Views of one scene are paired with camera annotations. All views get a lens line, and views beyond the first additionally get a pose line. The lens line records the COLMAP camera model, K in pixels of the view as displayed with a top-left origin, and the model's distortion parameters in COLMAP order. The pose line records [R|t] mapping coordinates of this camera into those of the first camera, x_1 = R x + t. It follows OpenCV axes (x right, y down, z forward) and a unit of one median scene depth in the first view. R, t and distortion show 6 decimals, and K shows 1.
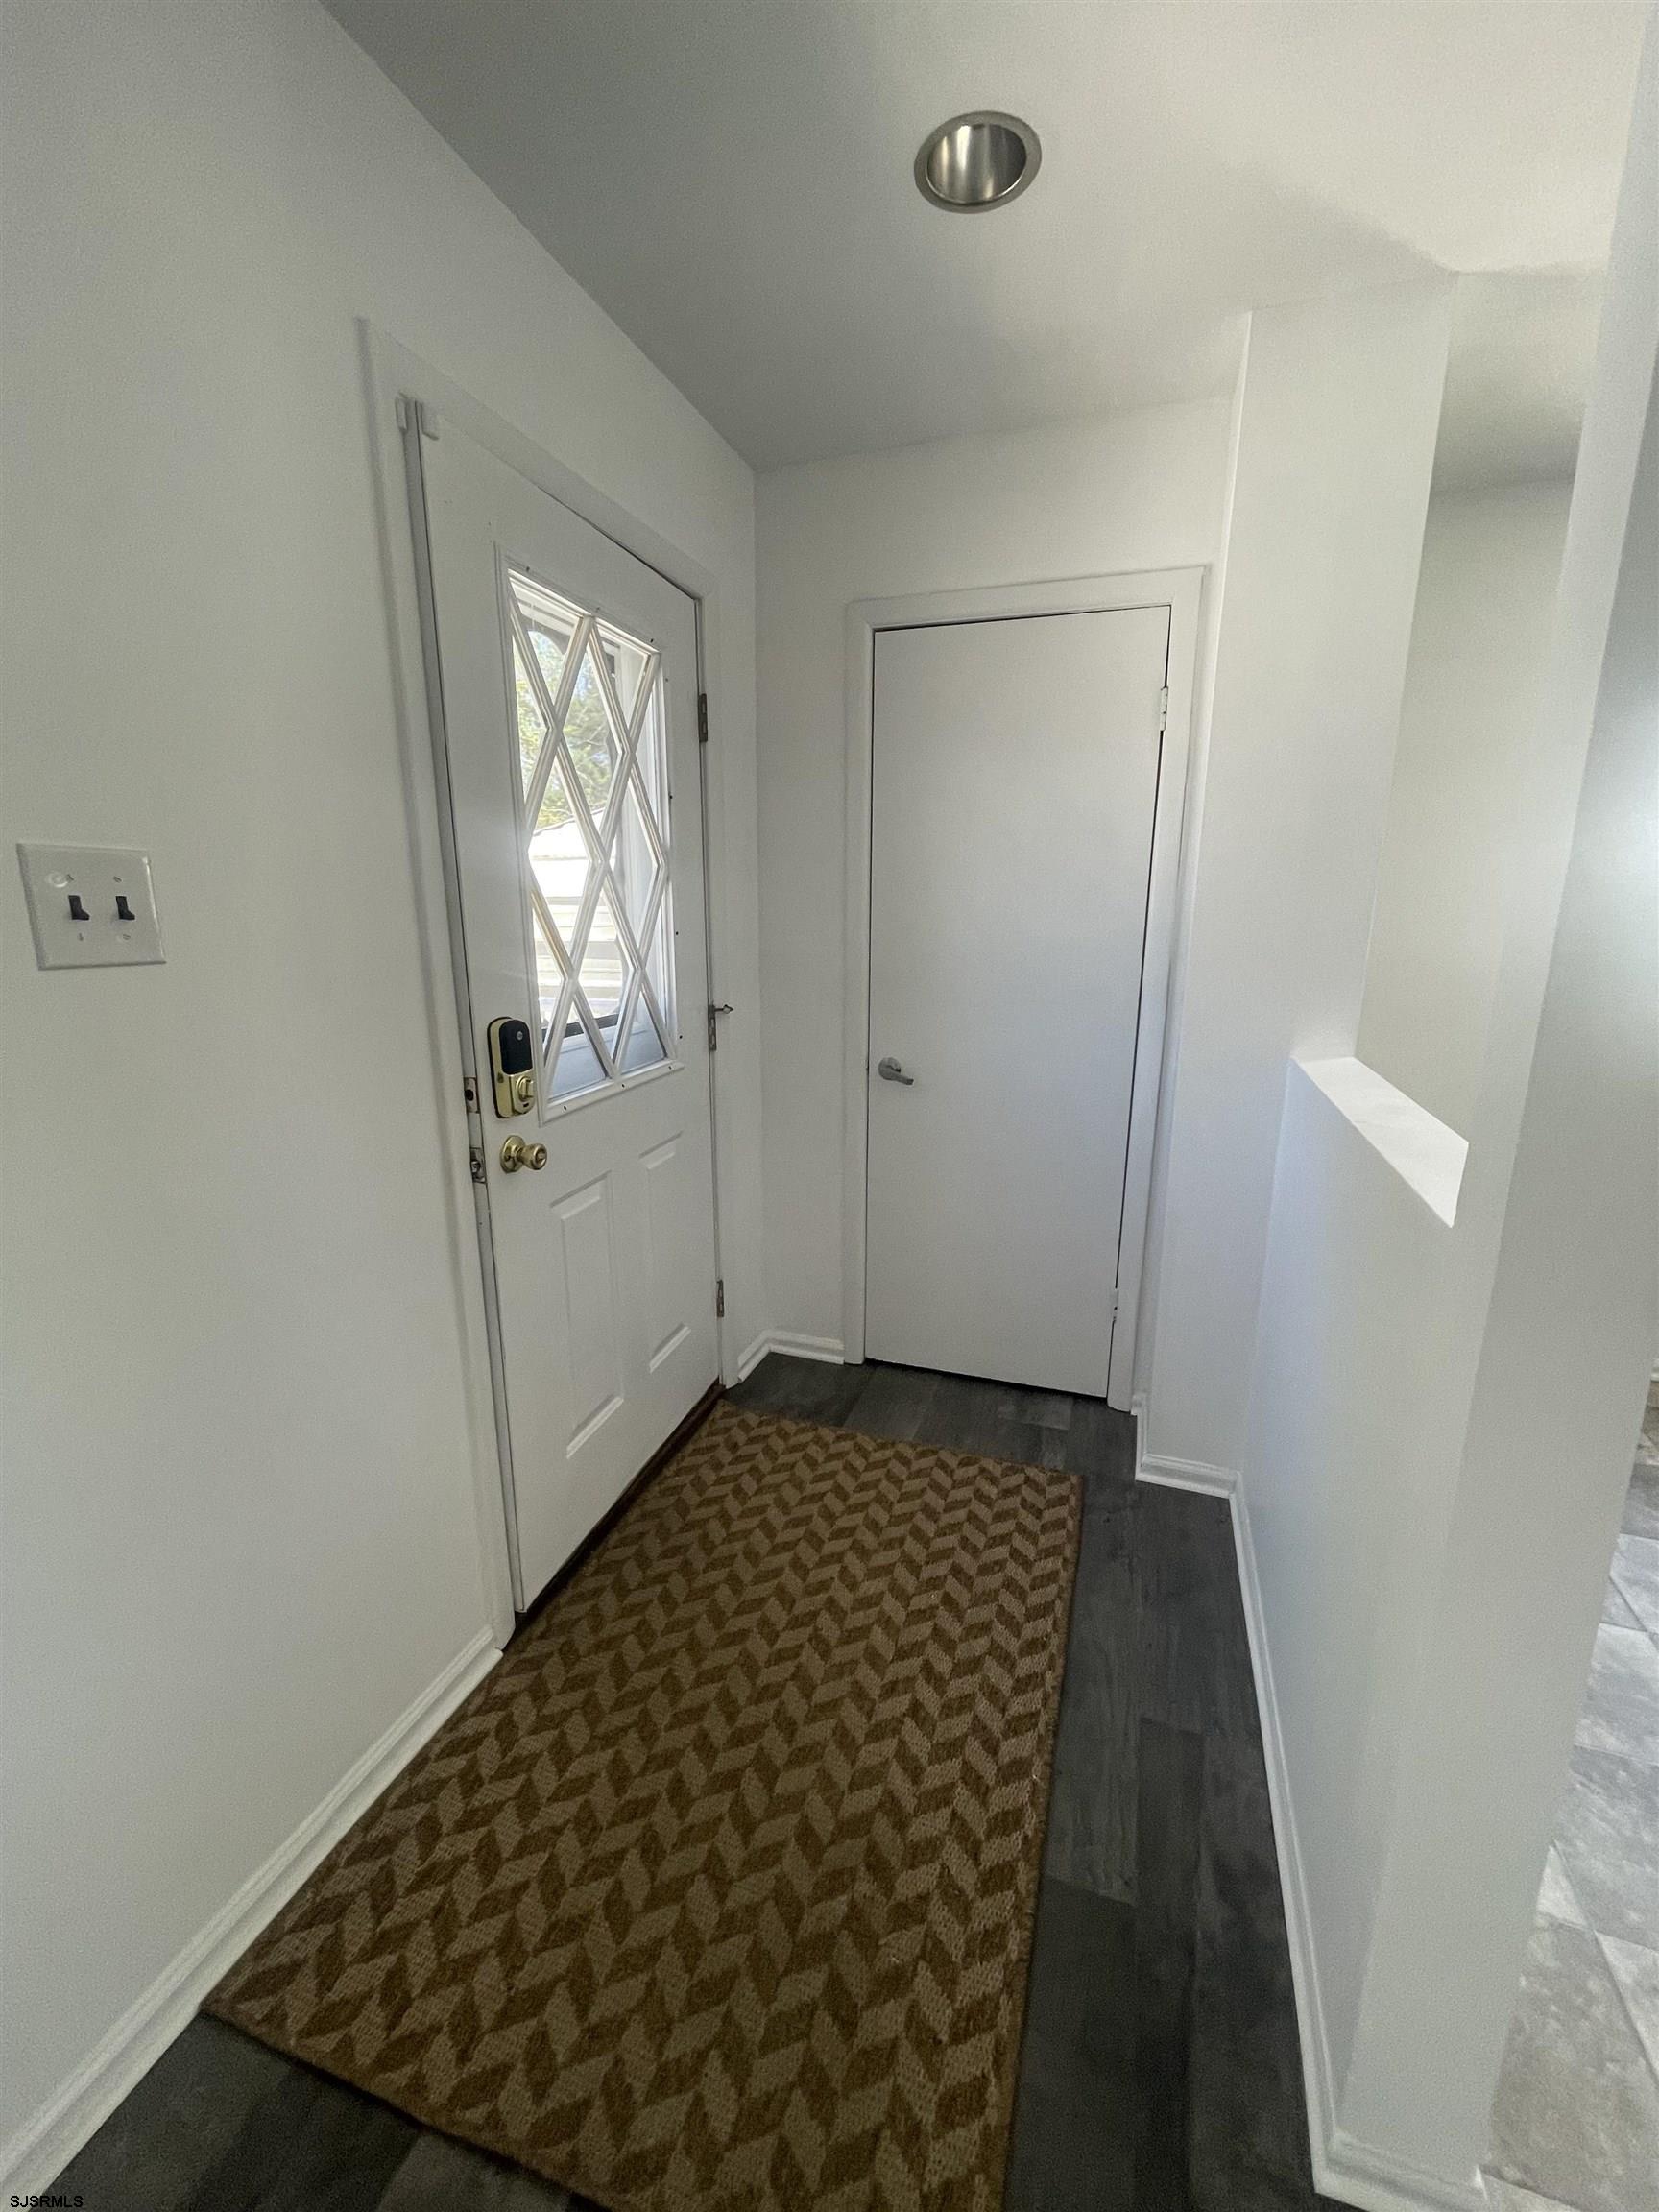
lens RADIAL K [[890.5, 0, 833.2], [0, 890.5, 1112.4], [0, 0, 1]] dist [0.000144, 0.000017]
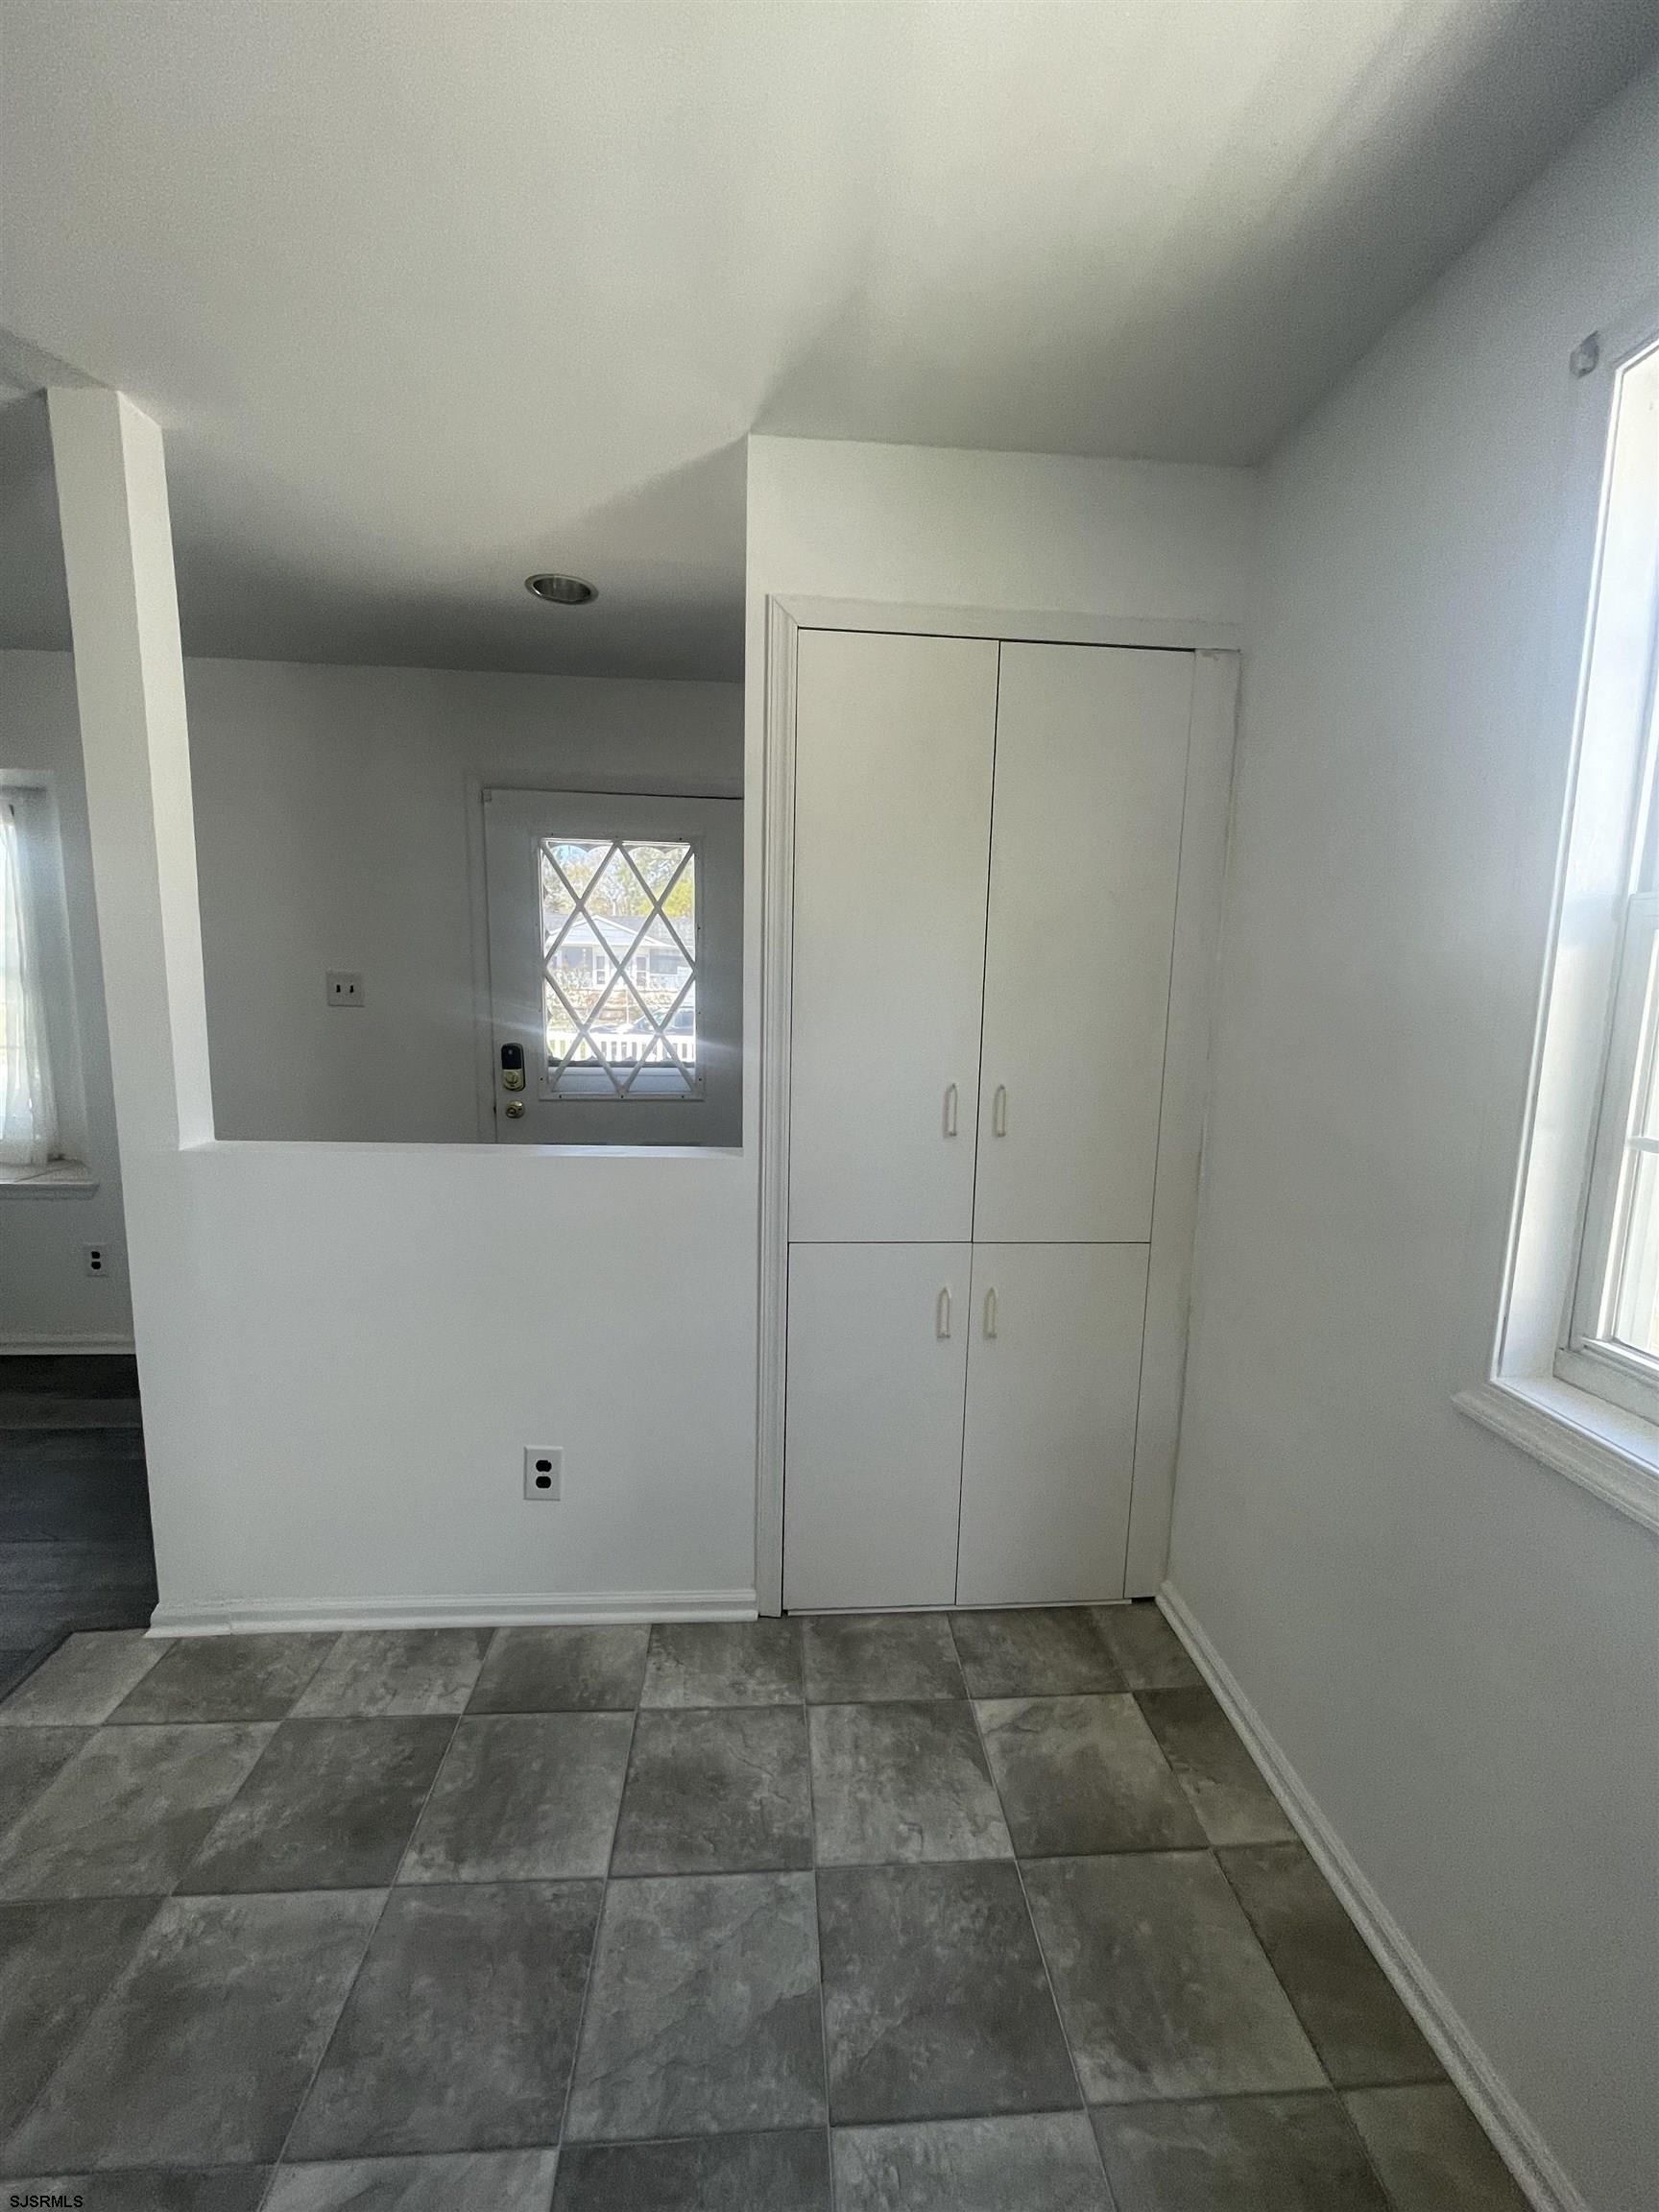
lens RADIAL K [[890.5, 0, 833.2], [0, 890.5, 1112.4], [0, 0, 1]] dist [0.000144, 0.000017]
pose [[0.396012, 0.129843, -0.909019, 1.677615], [-0.230102, 0.972399, 0.038653, -0.178775], [0.888947, 0.193860, 0.414959, 0.722599]]
